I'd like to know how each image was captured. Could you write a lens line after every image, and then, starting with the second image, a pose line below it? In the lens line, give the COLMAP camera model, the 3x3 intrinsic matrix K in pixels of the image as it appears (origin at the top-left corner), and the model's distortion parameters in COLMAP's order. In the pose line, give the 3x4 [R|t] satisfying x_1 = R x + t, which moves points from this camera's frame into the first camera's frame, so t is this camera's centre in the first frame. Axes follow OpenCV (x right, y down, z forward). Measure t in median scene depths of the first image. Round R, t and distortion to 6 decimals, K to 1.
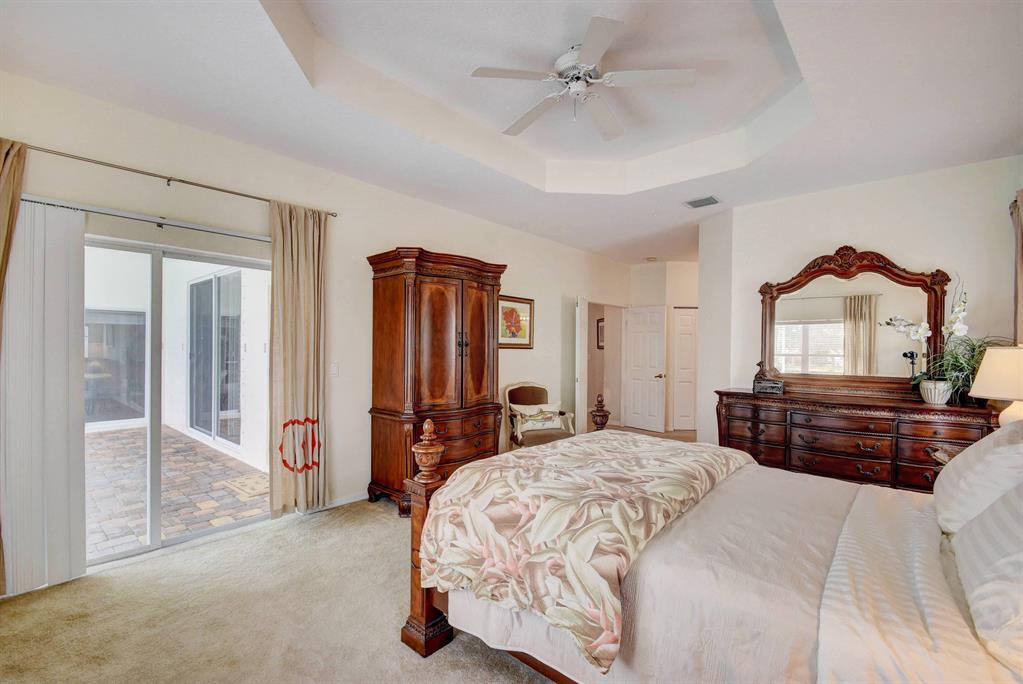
lens RADIAL K [[490.8, 0, 516.8], [0, 490.8, 345.1], [0, 0, 1]] dist [0.001732, 0.000105]
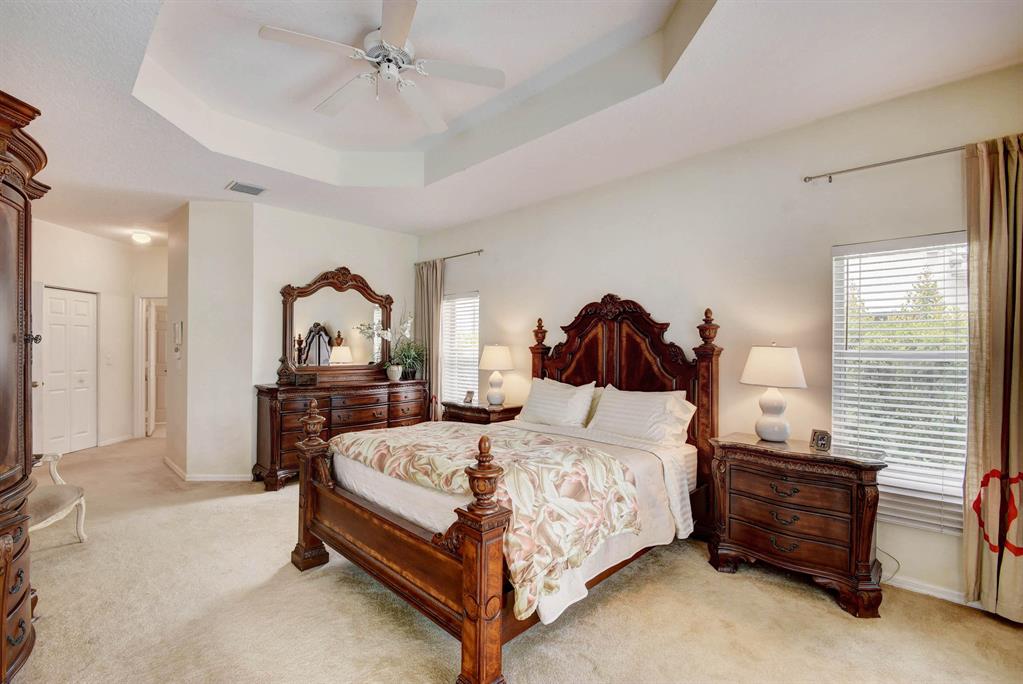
lens RADIAL K [[453.6, 0, 510.3], [0, 453.6, 347.3], [0, 0, 1]] dist [0.000873, -0.000200]
pose [[0.011258, -0.008999, 0.999896, -0.572985], [-0.009567, 0.999913, 0.009107, -0.003127], [-0.999891, -0.009668, 0.011171, 0.579474]]
